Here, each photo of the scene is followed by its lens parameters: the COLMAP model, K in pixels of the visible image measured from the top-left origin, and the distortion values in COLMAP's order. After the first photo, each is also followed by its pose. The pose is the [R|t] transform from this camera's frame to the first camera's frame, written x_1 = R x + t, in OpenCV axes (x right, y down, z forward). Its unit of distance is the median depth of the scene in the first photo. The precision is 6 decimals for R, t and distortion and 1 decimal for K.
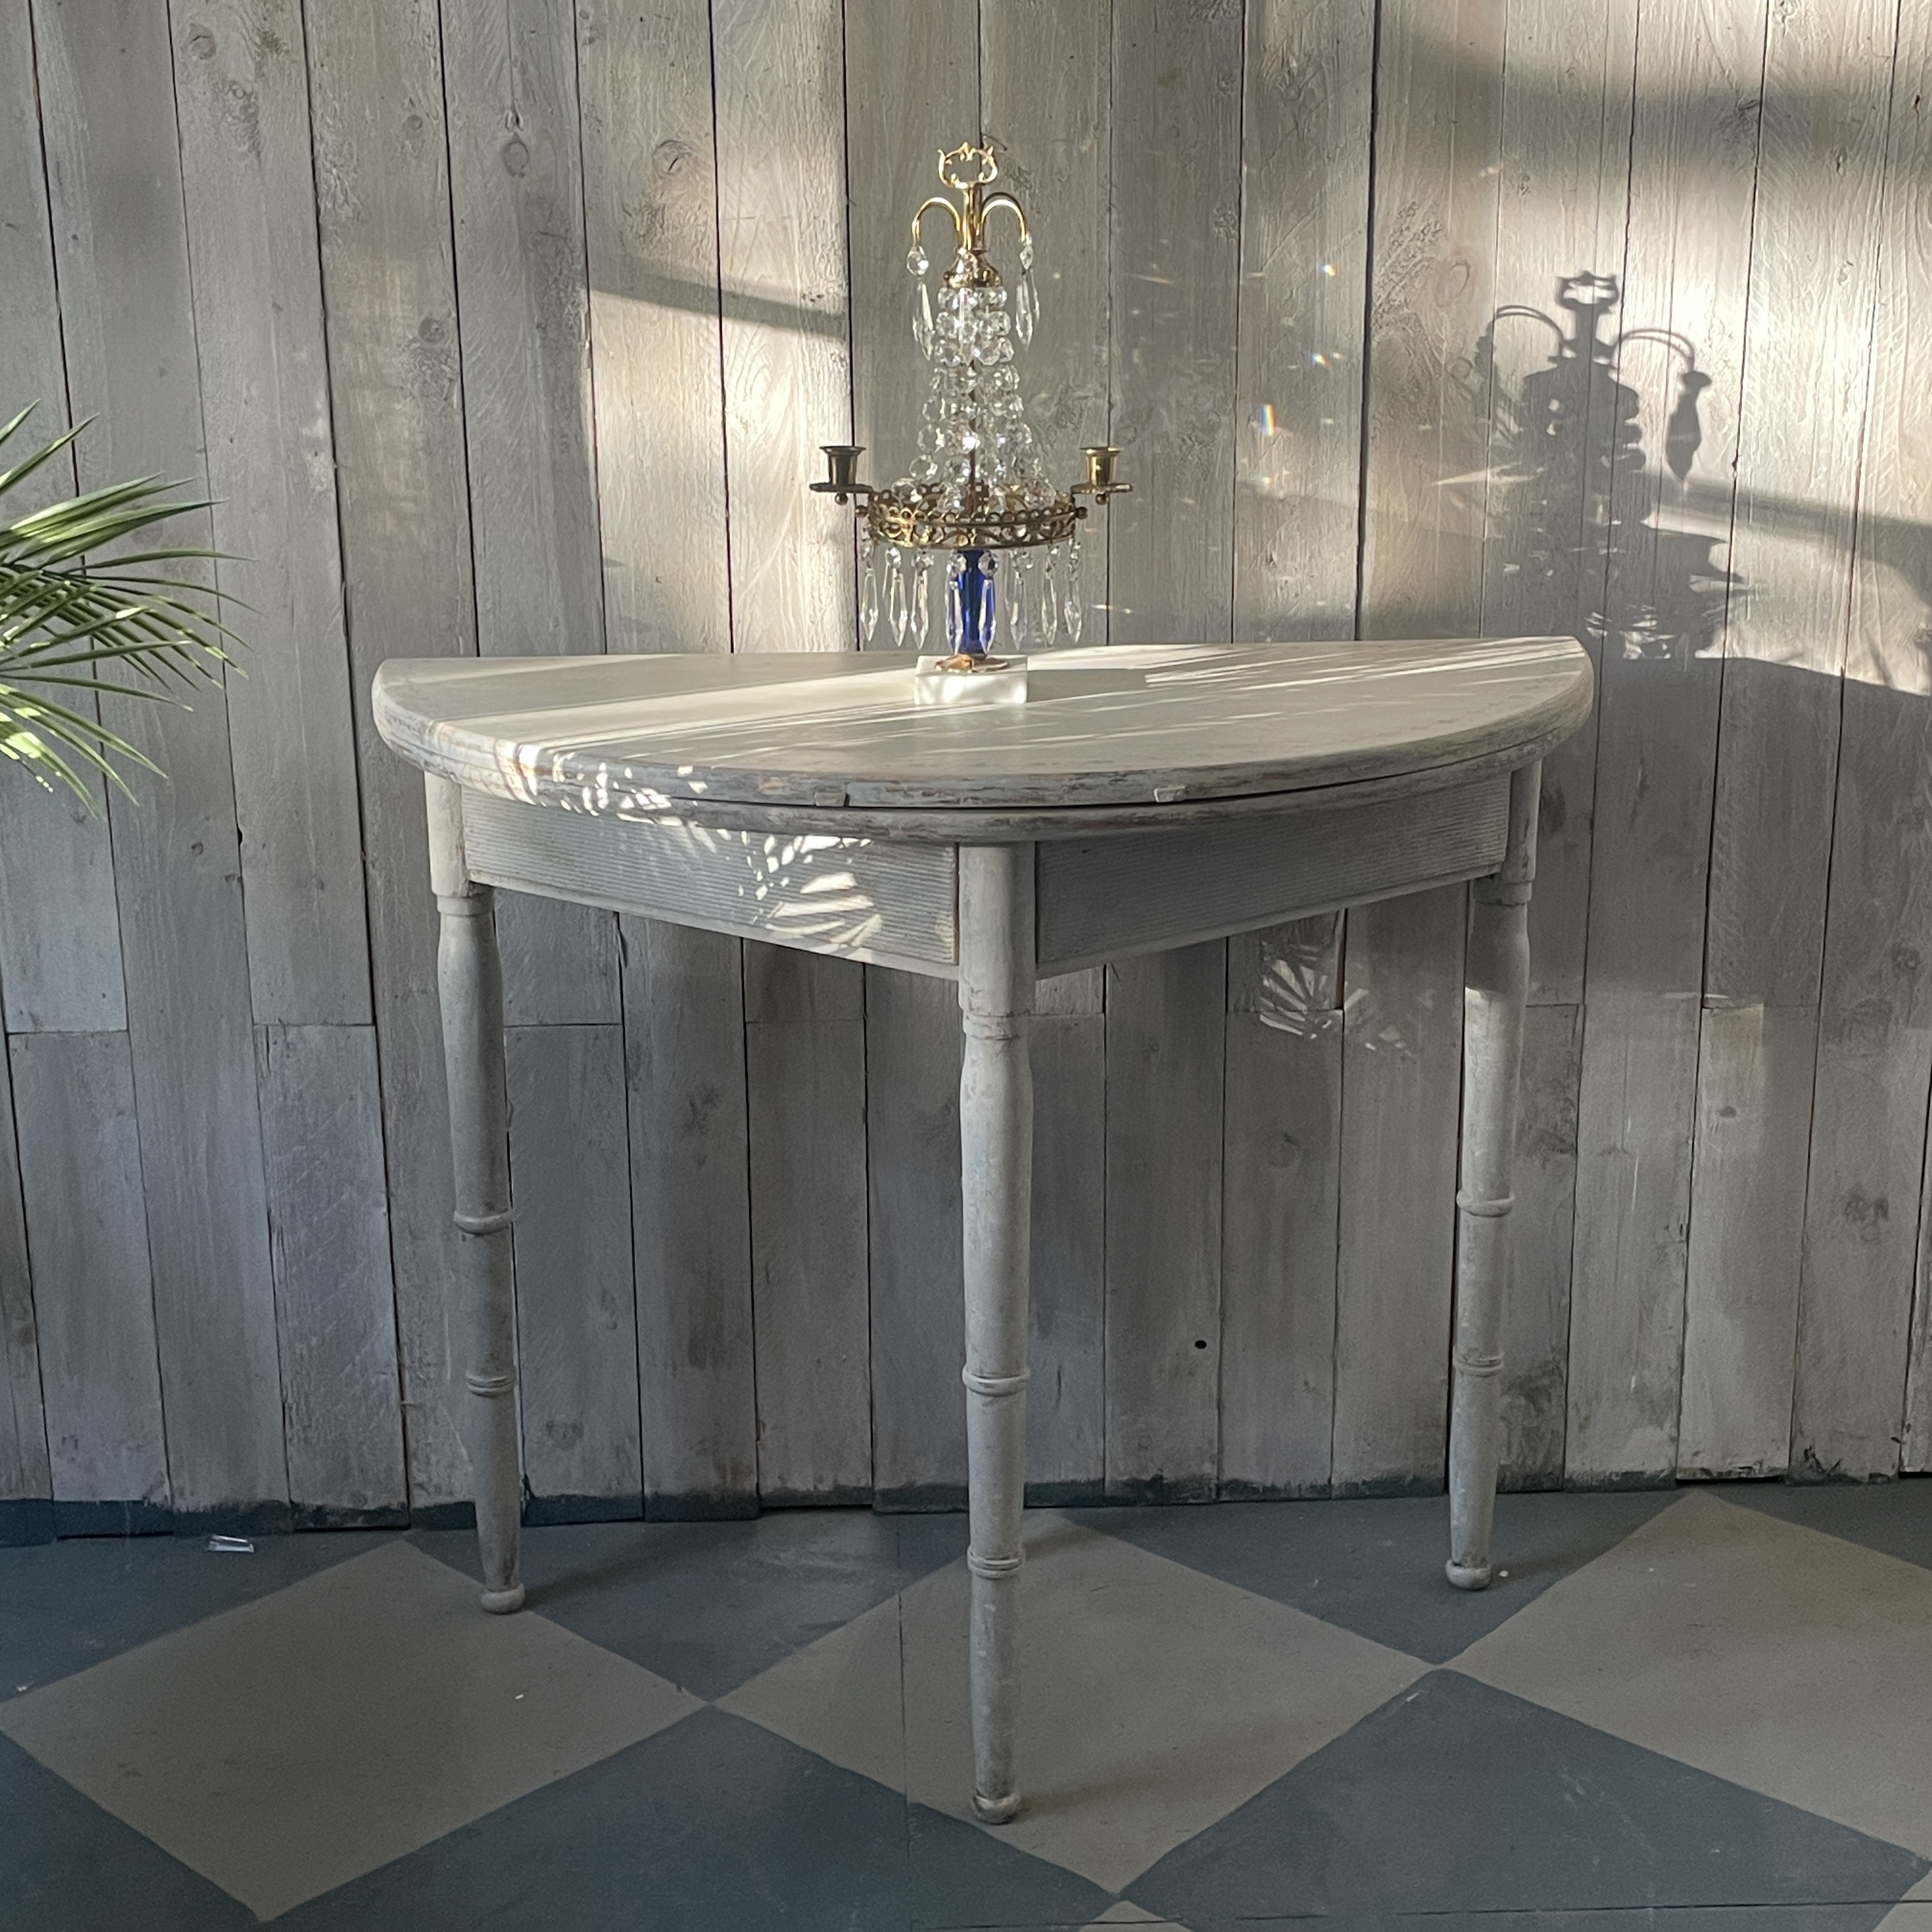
lens RADIAL K [[3146.4, 0, 969.3], [0, 3146.4, 969.3], [0, 0, 1]] dist [-0.006192, 0.000000]
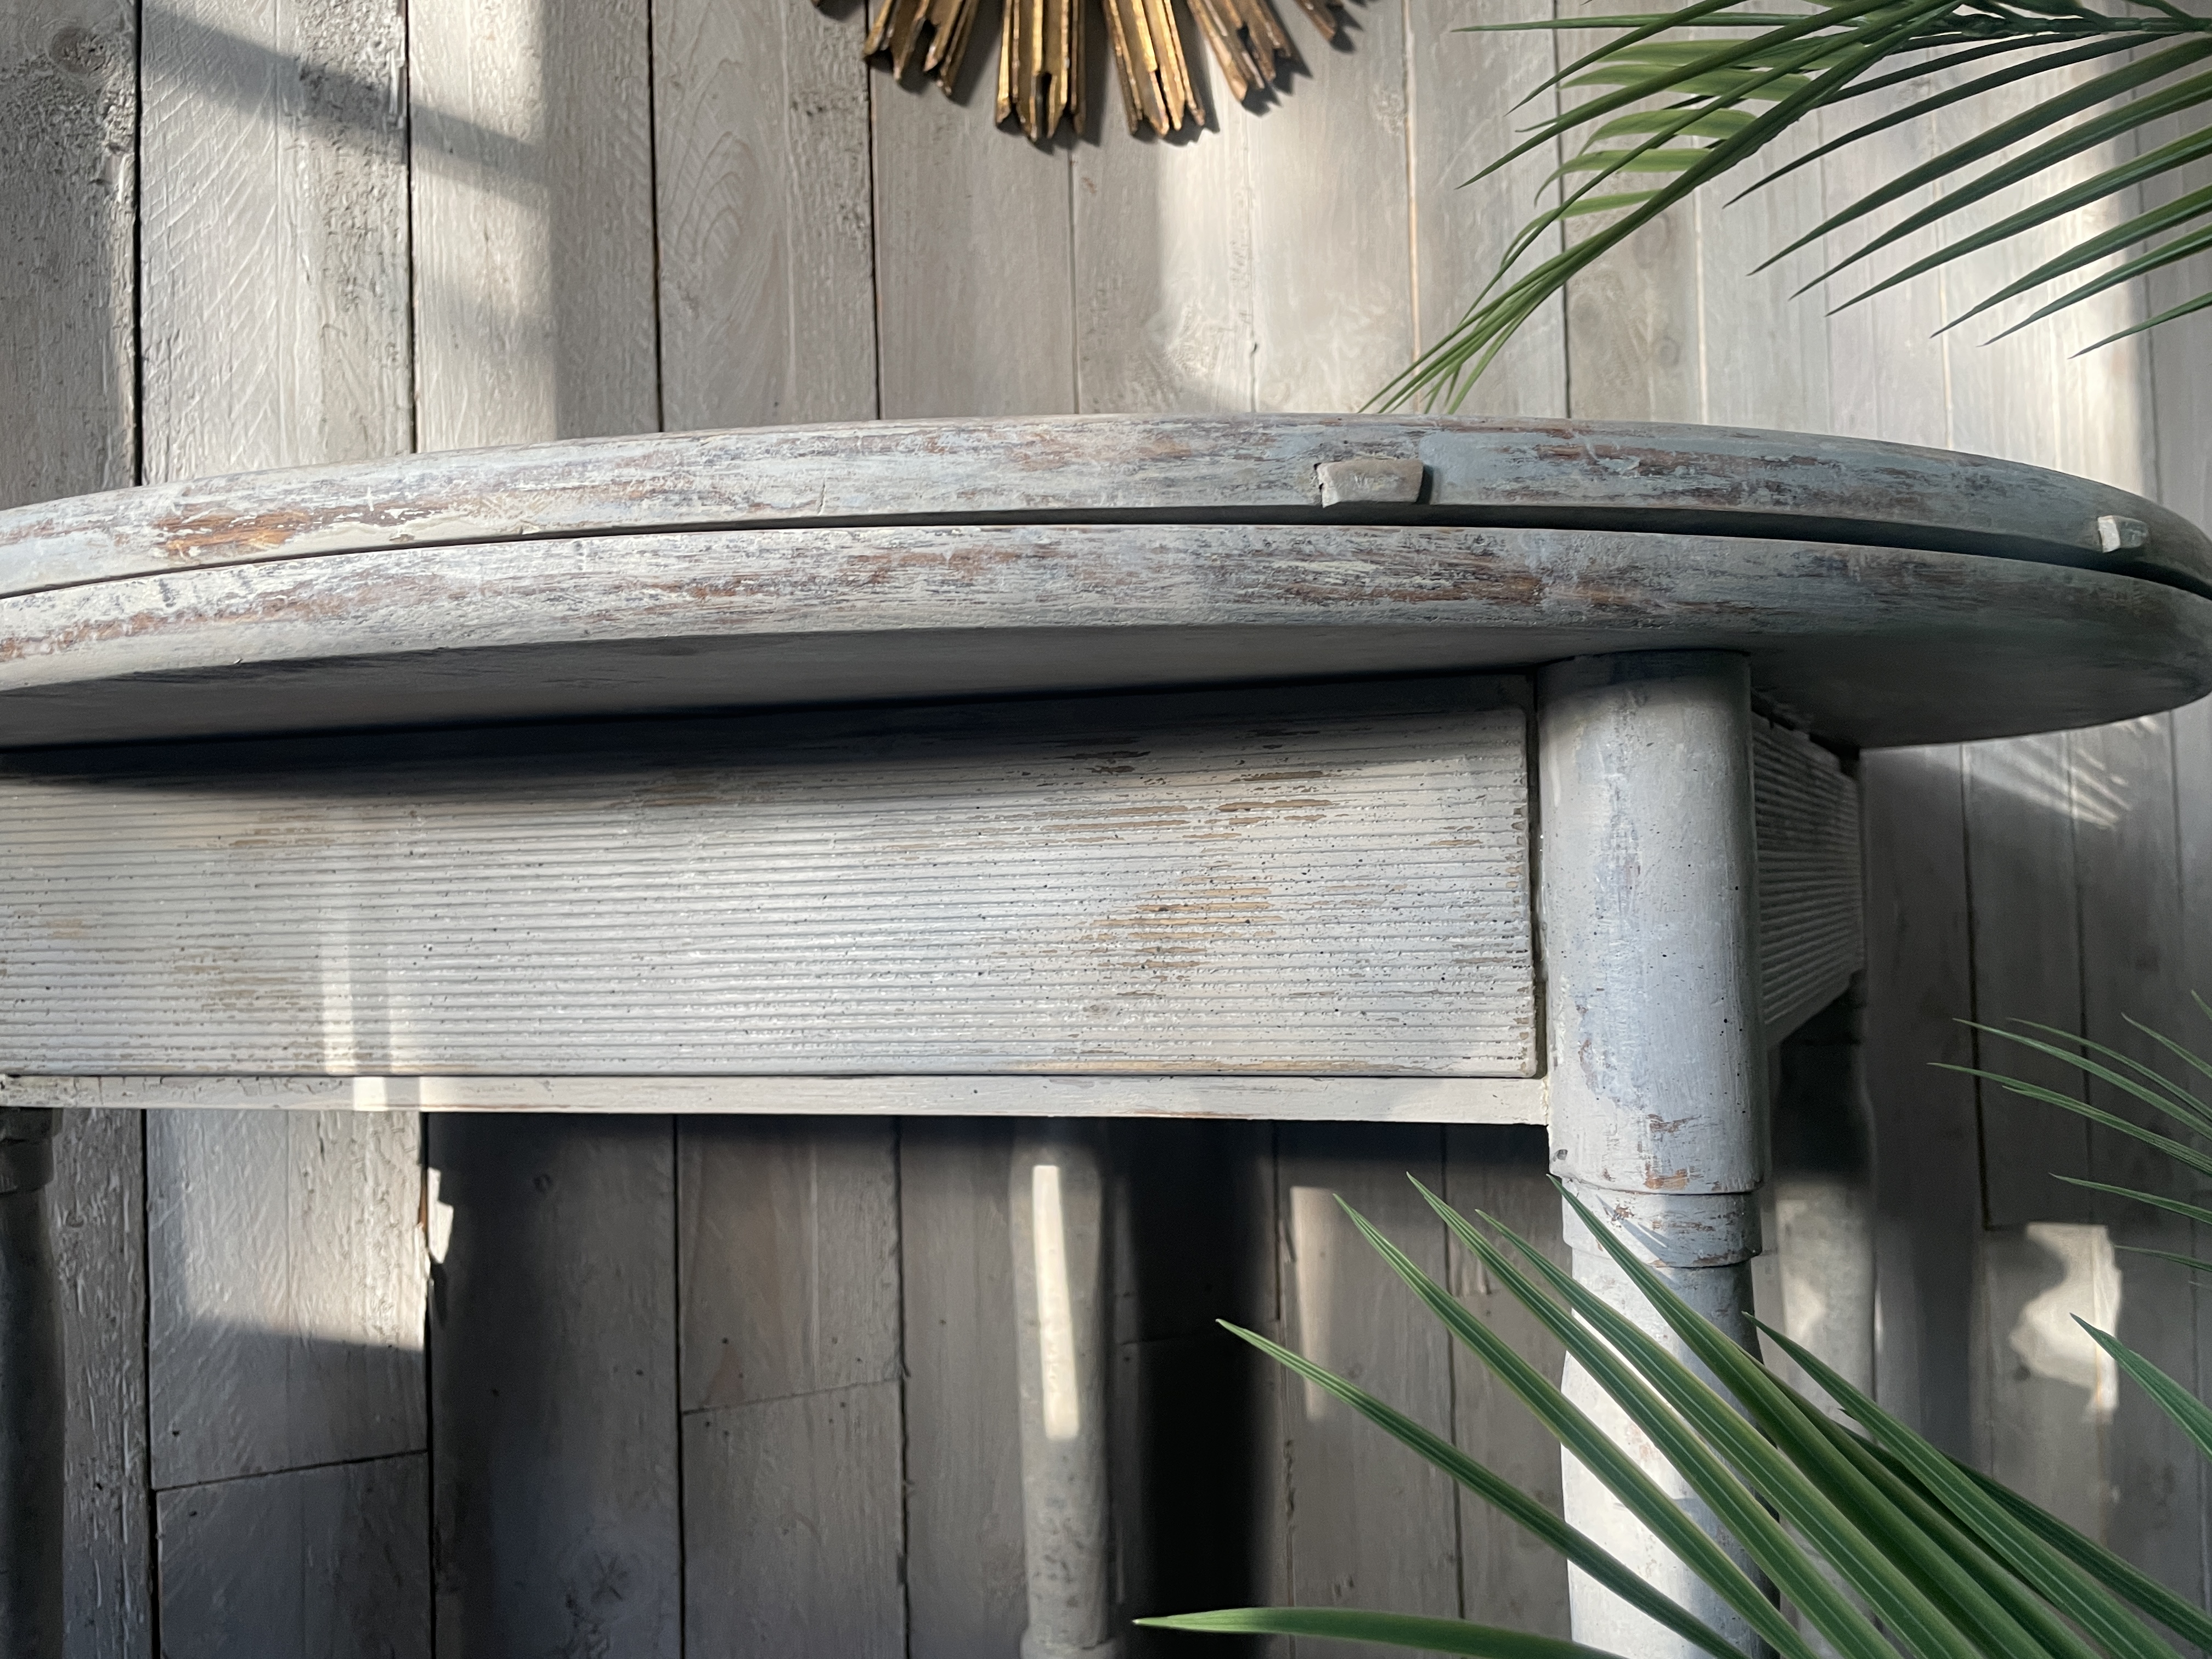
lens RADIAL K [[1689.1, 0, 1137.2], [0, 1689.1, 802.6], [0, 0, 1]] dist [0.041165, -0.081863]
pose [[0.935963, -0.005222, 0.352059, -0.102544], [0.125320, 0.939353, -0.319234, 0.021551], [-0.329040, 0.342912, 0.879855, 0.714580]]
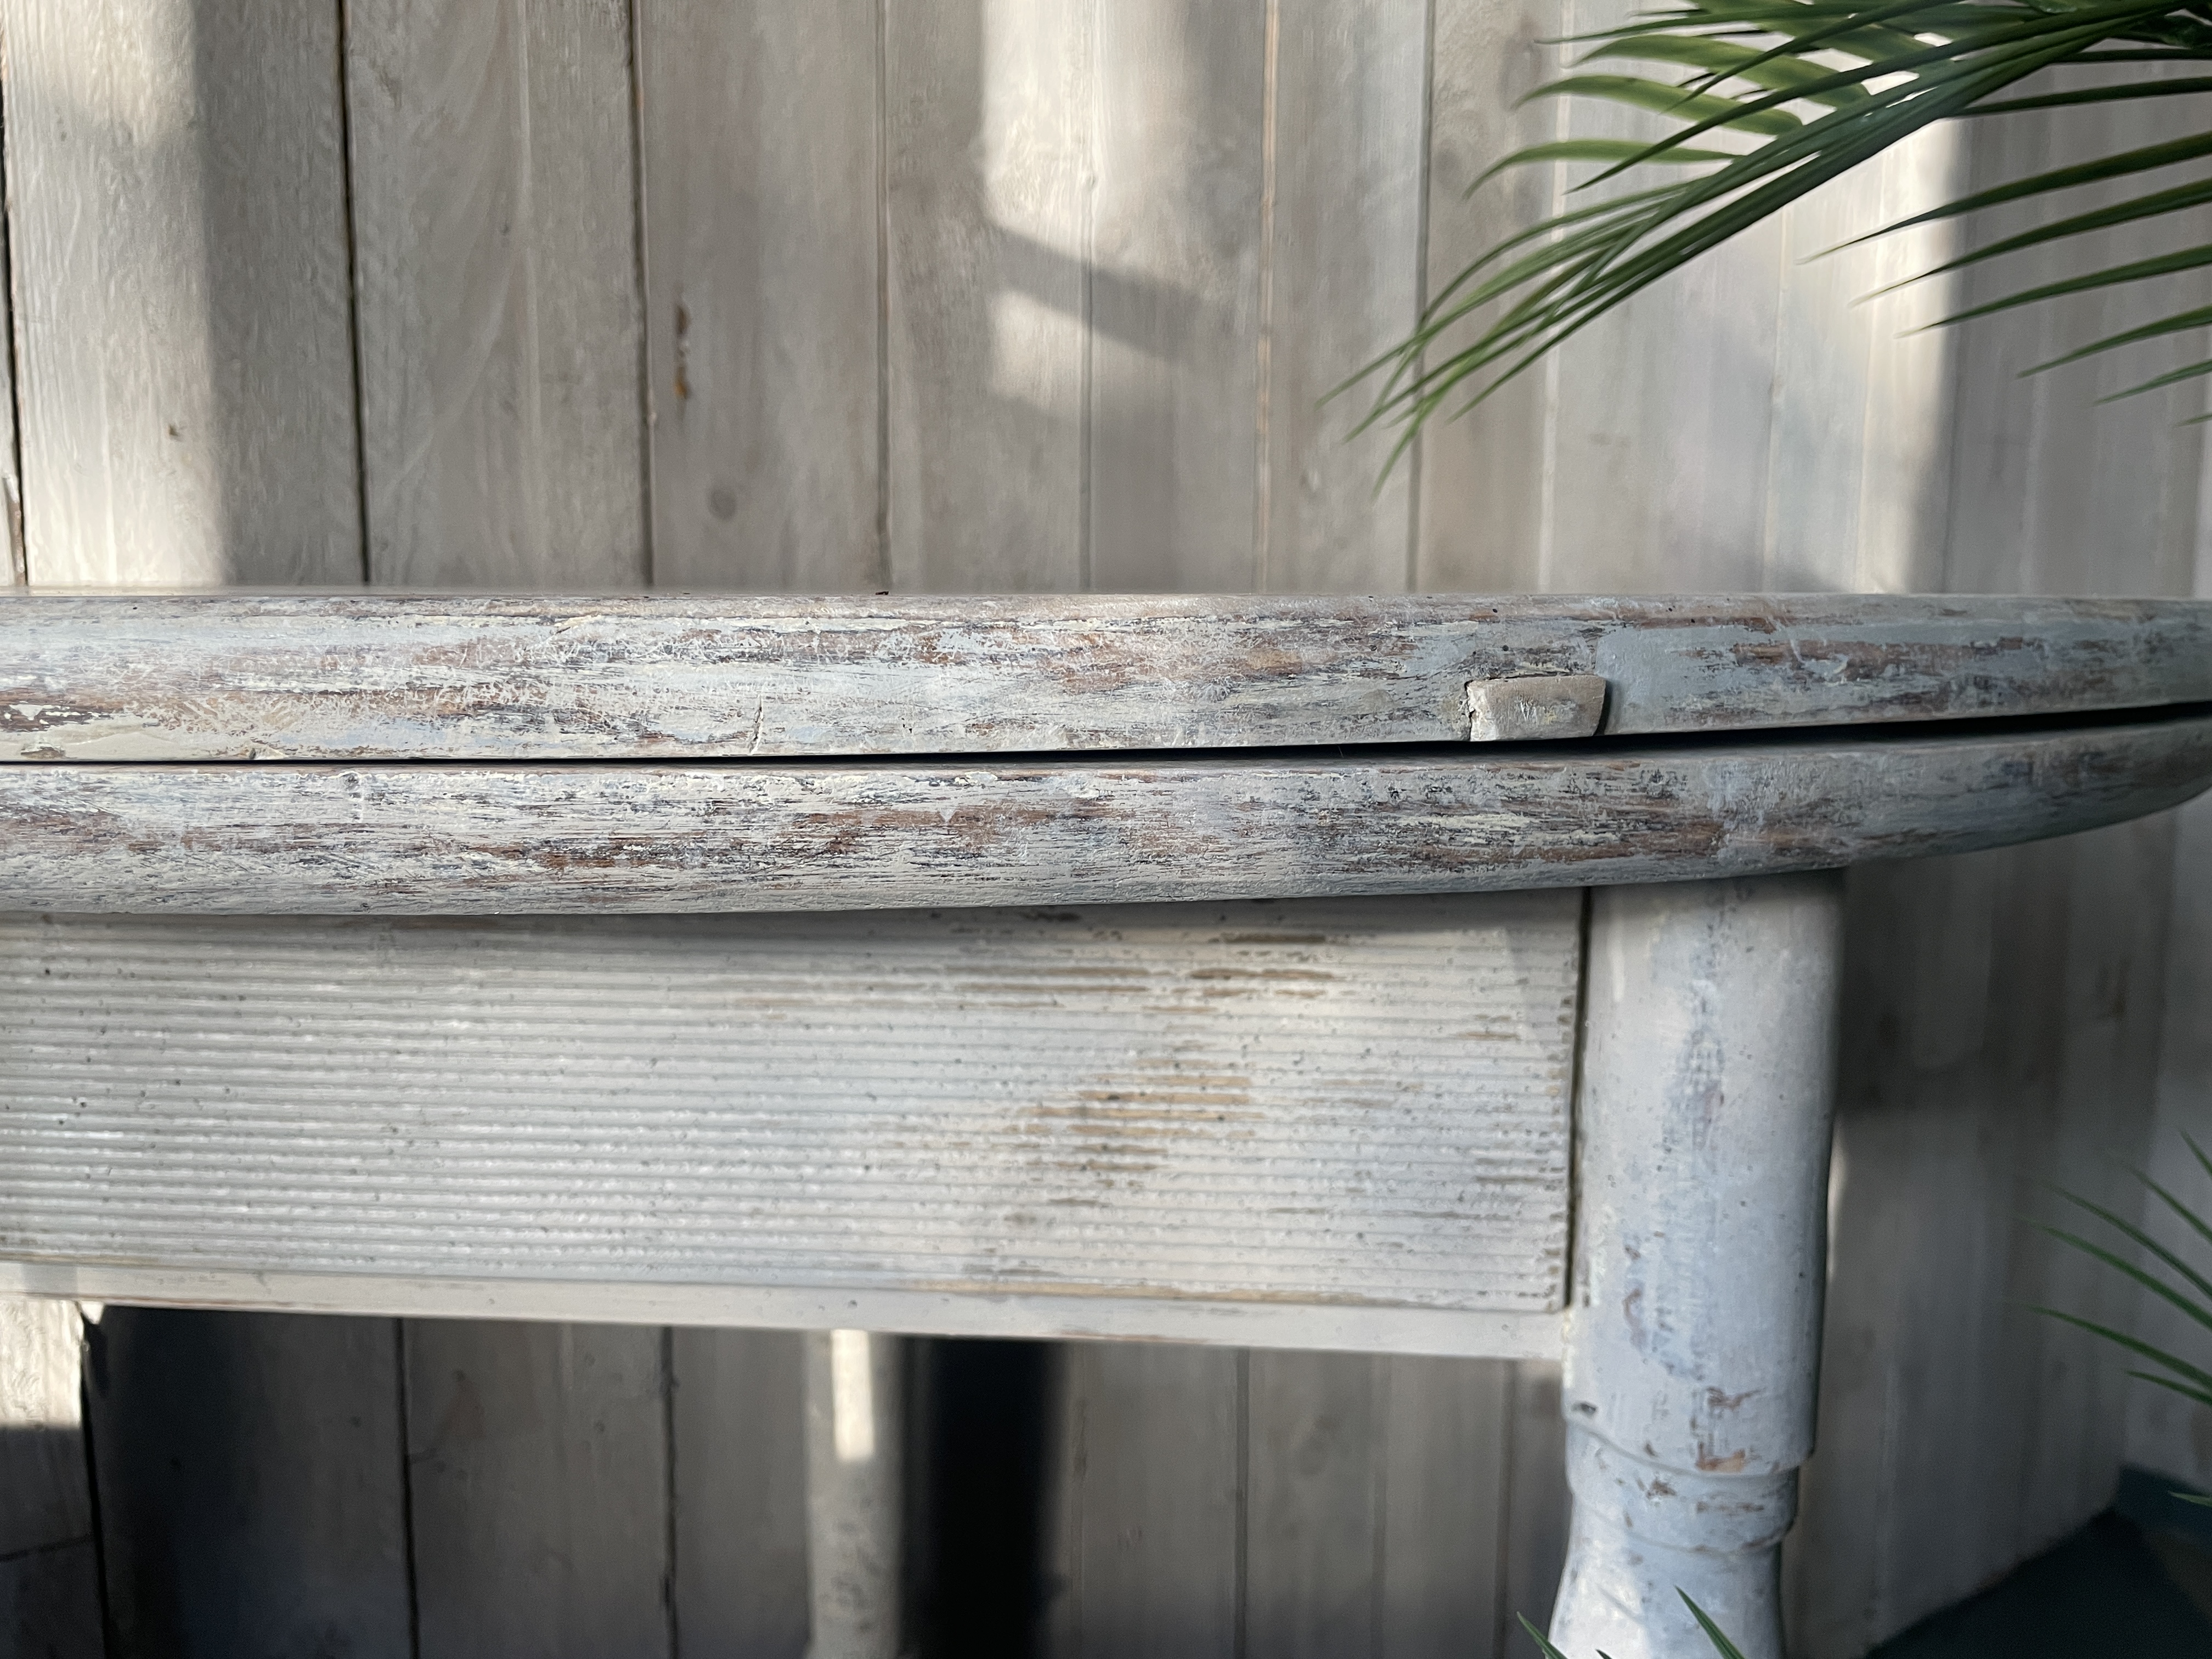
lens RADIAL K [[1689.1, 0, 1131.6], [0, 1689.1, 793.3], [0, 0, 1]] dist [0.041165, -0.081863]
pose [[0.855171, -0.044349, 0.516445, -0.107059], [0.136095, 0.980589, -0.141149, -0.028823], [-0.500161, 0.190992, 0.844607, 0.750255]]
